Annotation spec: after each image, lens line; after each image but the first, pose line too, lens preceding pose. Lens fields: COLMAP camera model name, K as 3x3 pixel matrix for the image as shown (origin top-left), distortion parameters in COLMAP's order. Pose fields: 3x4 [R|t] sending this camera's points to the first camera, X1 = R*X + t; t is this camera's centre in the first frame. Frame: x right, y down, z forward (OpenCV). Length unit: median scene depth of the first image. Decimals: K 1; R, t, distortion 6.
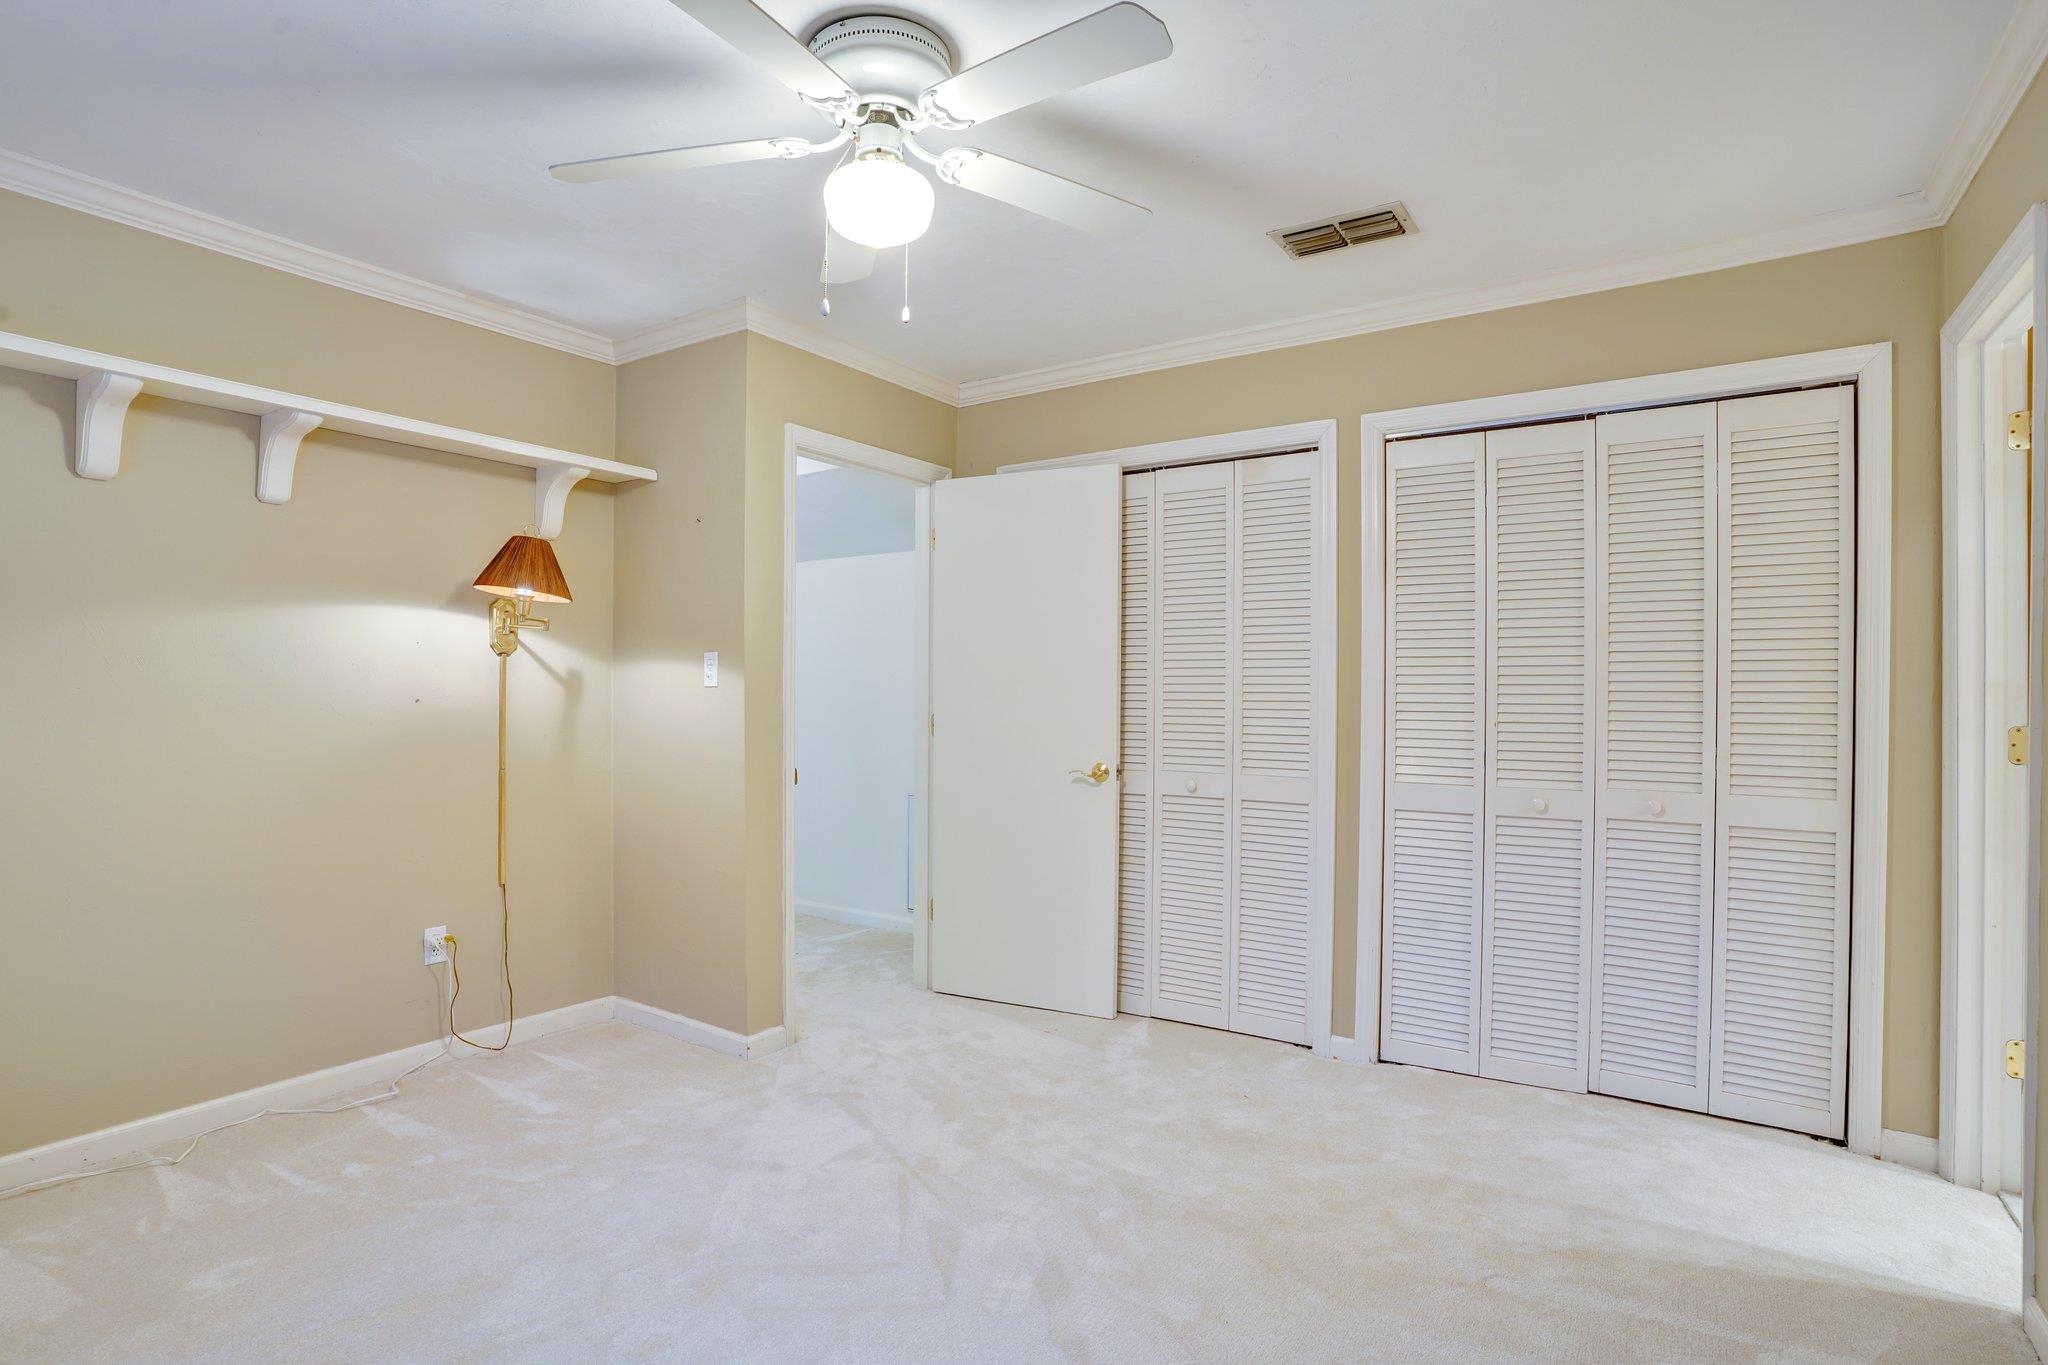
lens RADIAL K [[1023.0, 0, 1034.5], [0, 1023.0, 687.3], [0, 0, 1]] dist [-0.039365, 0.009545]
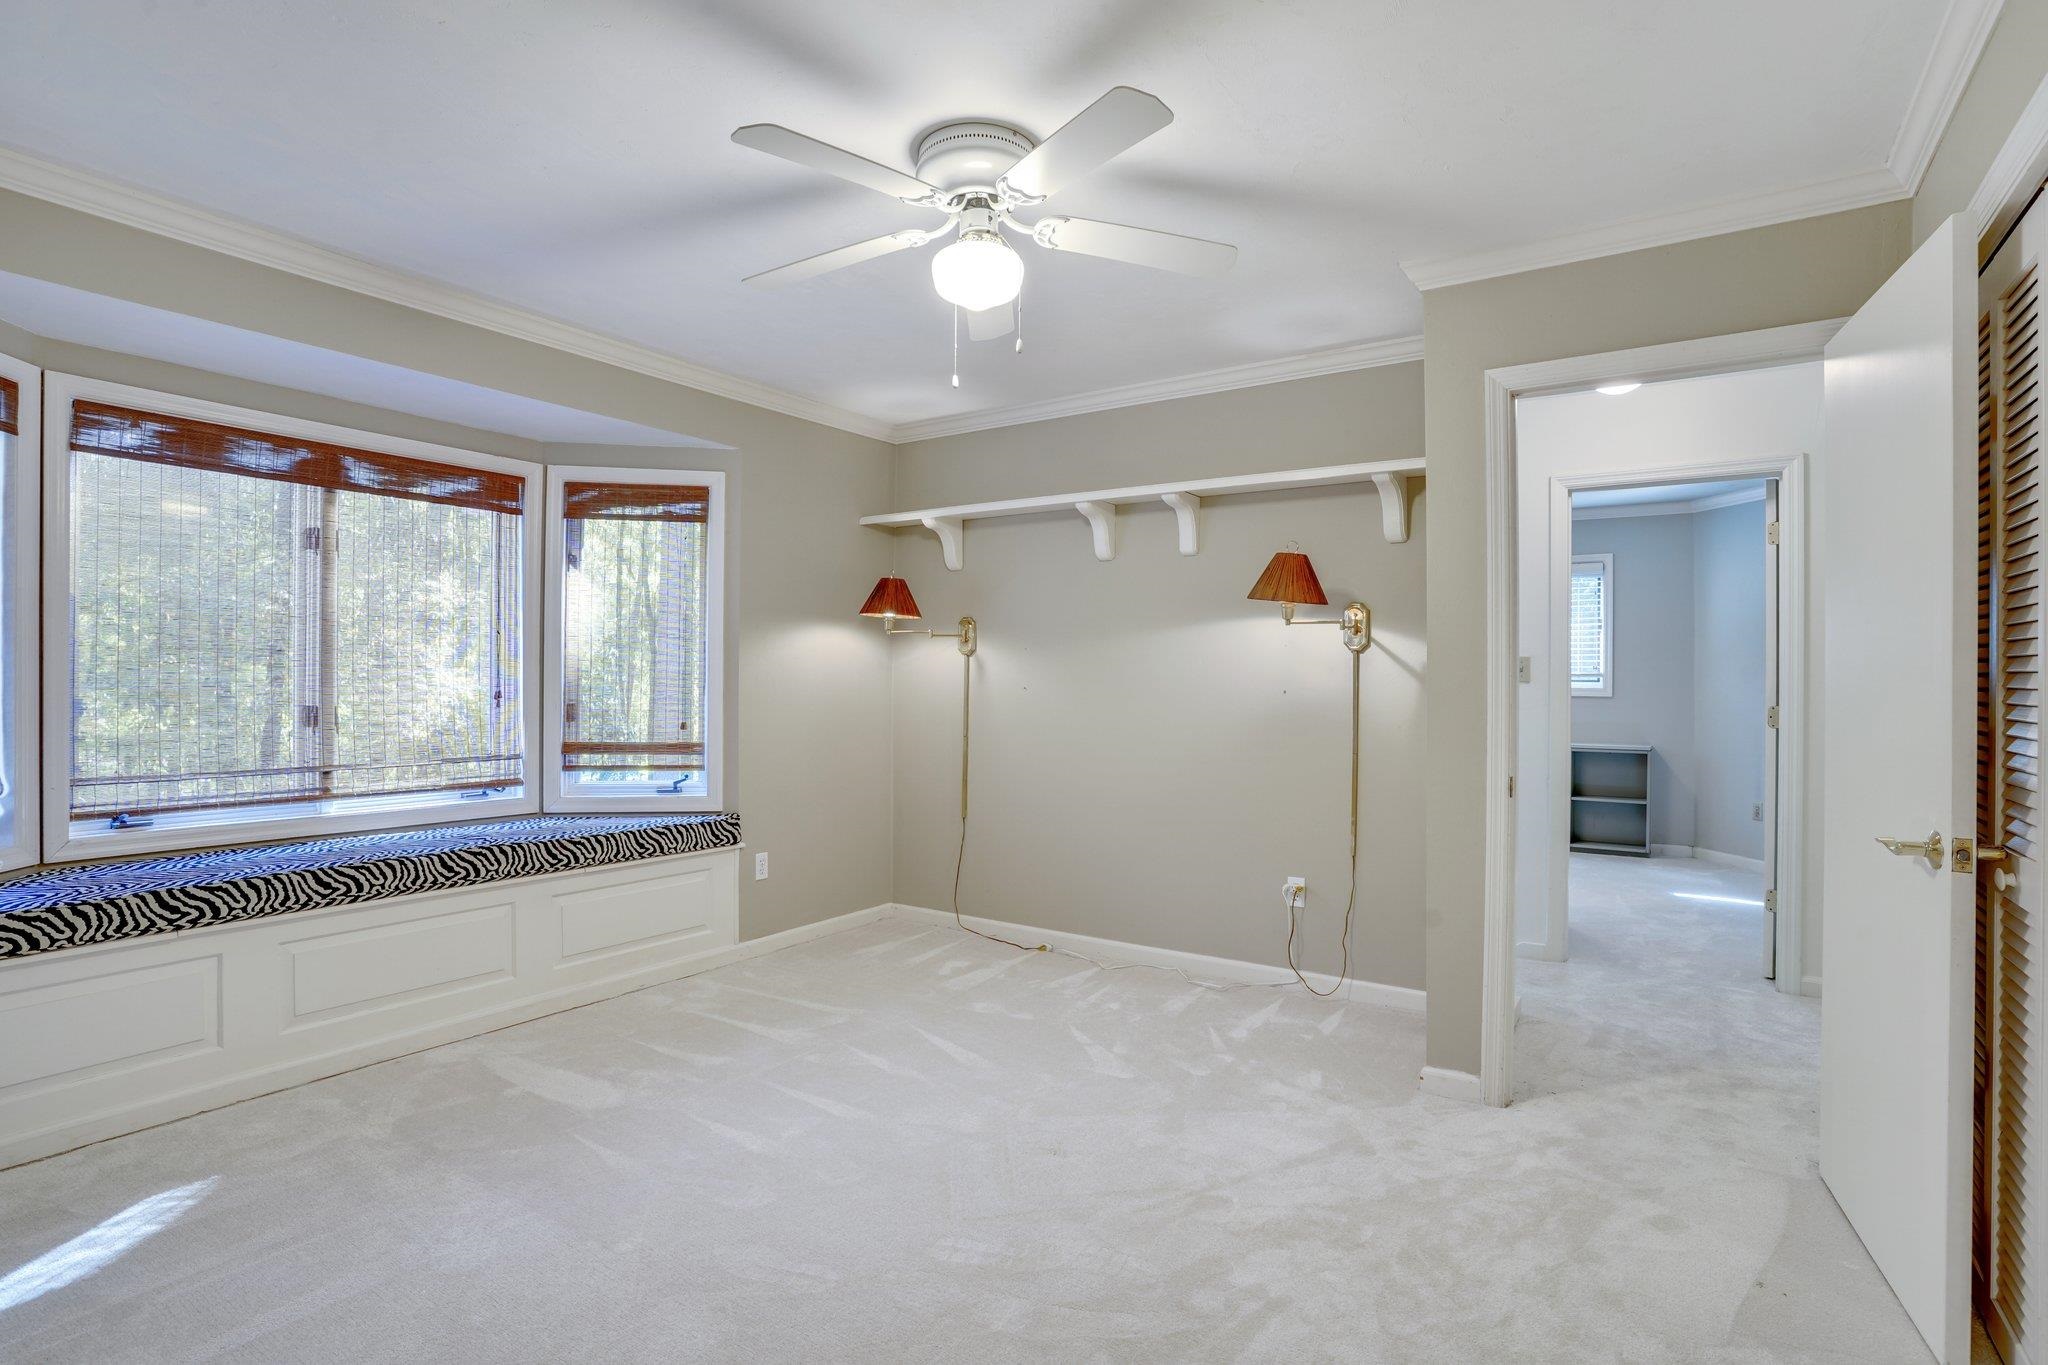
lens RADIAL K [[1023.0, 0, 1043.8], [0, 1023.0, 675.9], [0, 0, 1]] dist [-0.039365, 0.009545]
pose [[0.018464, -0.017230, -0.999681, 0.698190], [-0.009344, 0.999805, -0.017405, 0.019730], [0.999786, 0.009663, 0.018300, 0.729922]]
